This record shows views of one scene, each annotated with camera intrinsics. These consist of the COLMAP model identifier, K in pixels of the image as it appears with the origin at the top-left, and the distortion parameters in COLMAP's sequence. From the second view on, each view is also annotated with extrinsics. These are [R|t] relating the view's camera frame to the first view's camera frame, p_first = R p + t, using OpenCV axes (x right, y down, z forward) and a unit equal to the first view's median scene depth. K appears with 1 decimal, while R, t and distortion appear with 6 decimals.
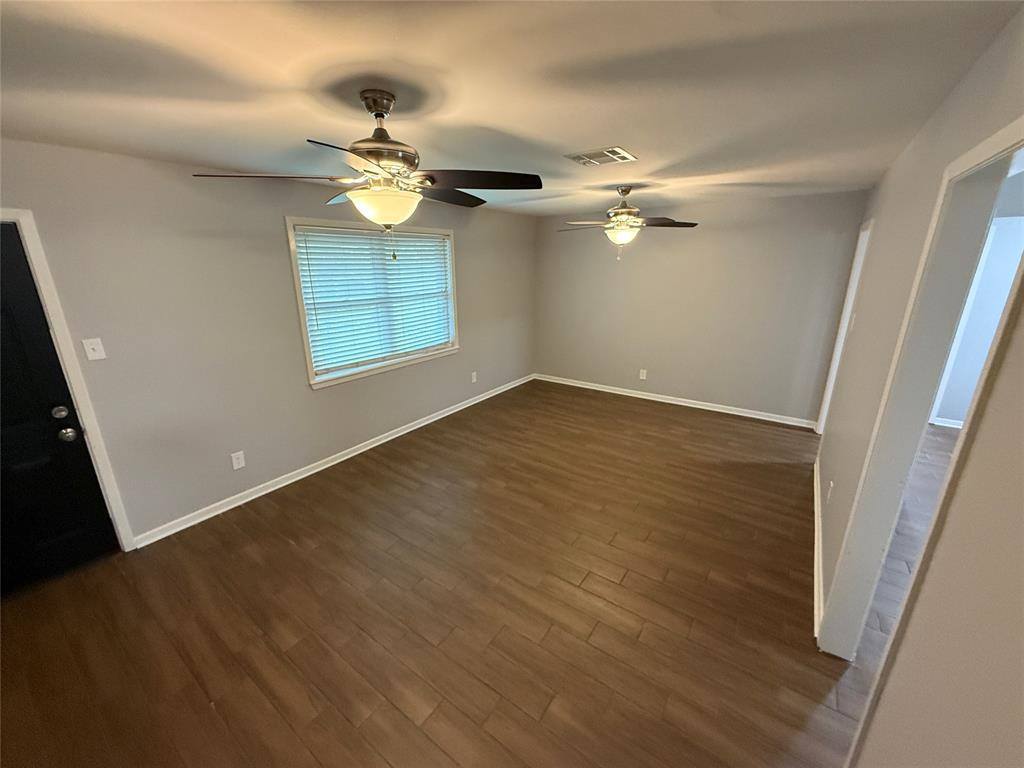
lens RADIAL K [[410.3, 0, 512.0], [0, 410.3, 384.0], [0, 0, 1]] dist [-0.001481, -0.000254]
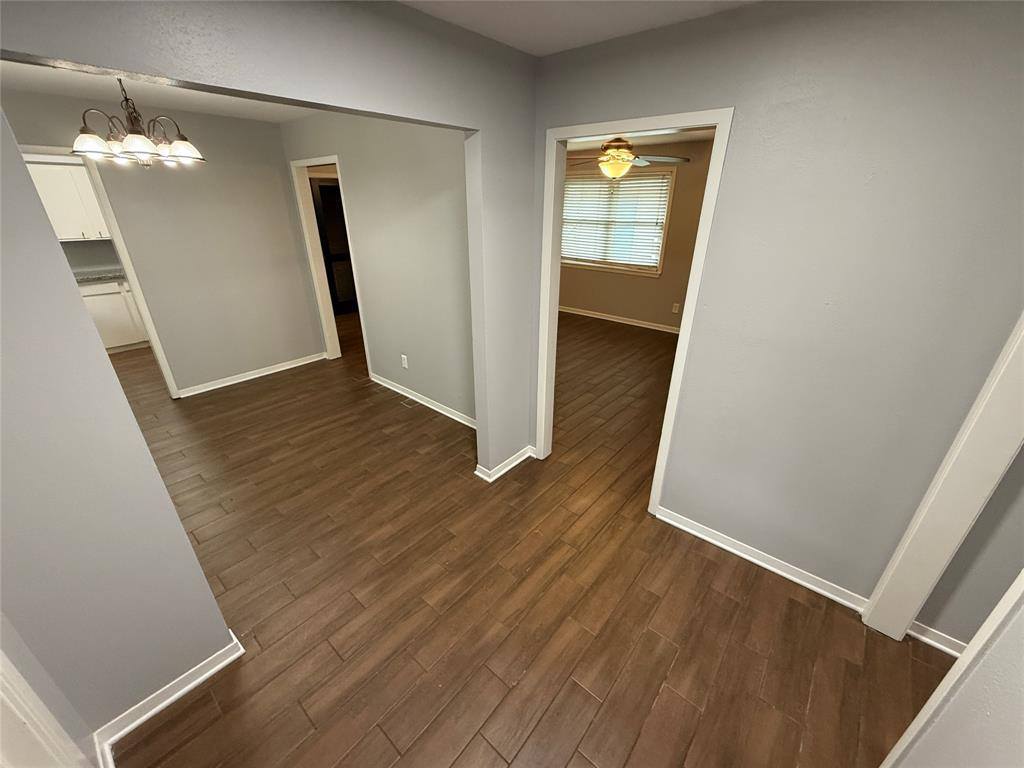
lens RADIAL K [[410.3, 0, 512.0], [0, 410.3, 384.0], [0, 0, 1]] dist [-0.001481, -0.000254]
pose [[-0.106530, 0.405048, -0.908068, 1.314190], [-0.293801, 0.859663, 0.417924, -0.218912], [0.949912, 0.311312, 0.027423, 0.800854]]
